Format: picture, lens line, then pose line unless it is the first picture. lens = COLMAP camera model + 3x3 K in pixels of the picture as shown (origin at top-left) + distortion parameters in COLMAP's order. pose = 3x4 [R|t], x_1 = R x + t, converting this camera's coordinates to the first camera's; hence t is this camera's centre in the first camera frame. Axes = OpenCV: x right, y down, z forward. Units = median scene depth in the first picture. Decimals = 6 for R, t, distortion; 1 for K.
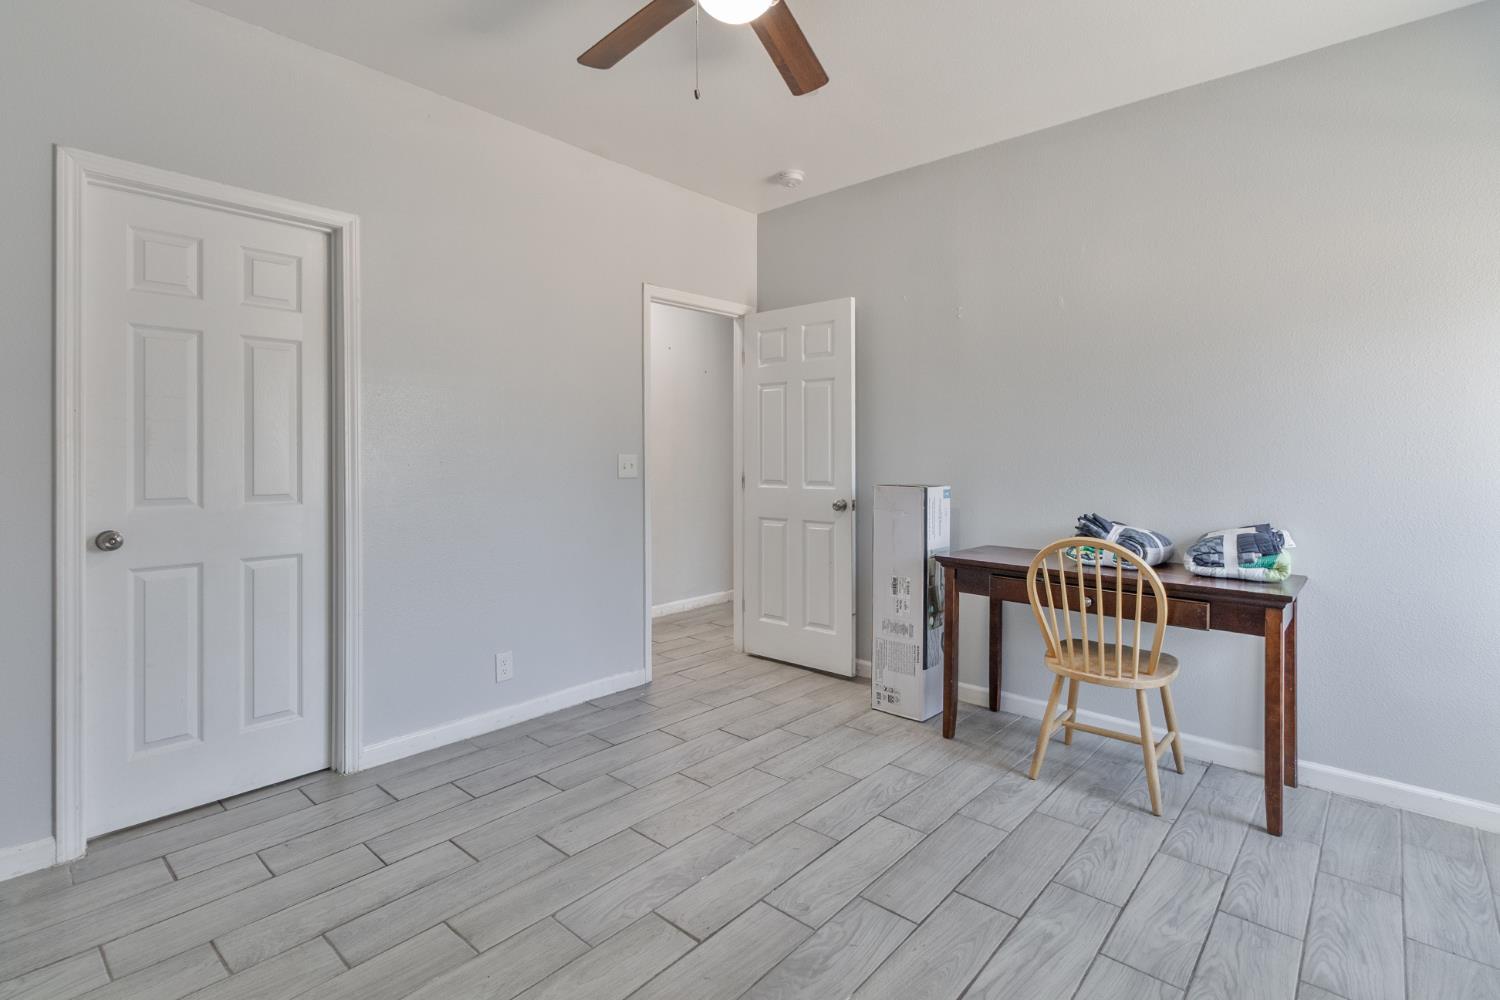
lens RADIAL K [[716.0, 0, 749.5], [0, 716.0, 462.6], [0, 0, 1]] dist [0.004074, 0.000803]
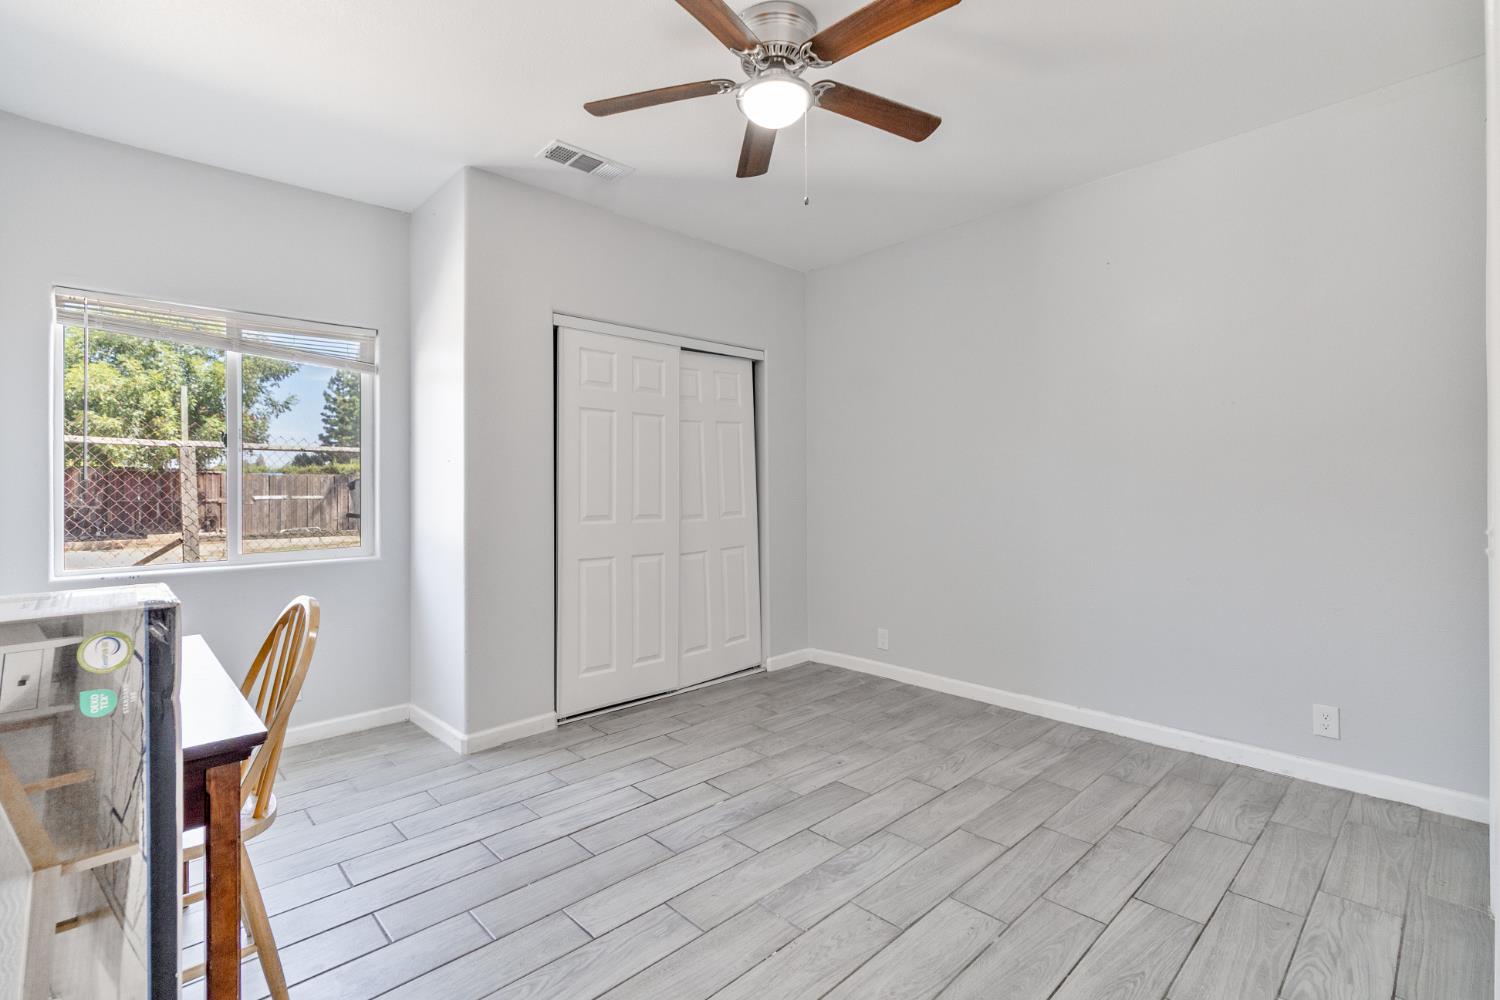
lens RADIAL K [[700.4, 0, 748.1], [0, 700.4, 494.6], [0, 0, 1]] dist [0.002413, 0.000318]
pose [[-0.994898, 0.006896, 0.100653, -0.086432], [0.008587, 0.999829, 0.016376, -0.012964], [-0.100523, 0.017156, -0.994787, 2.140256]]
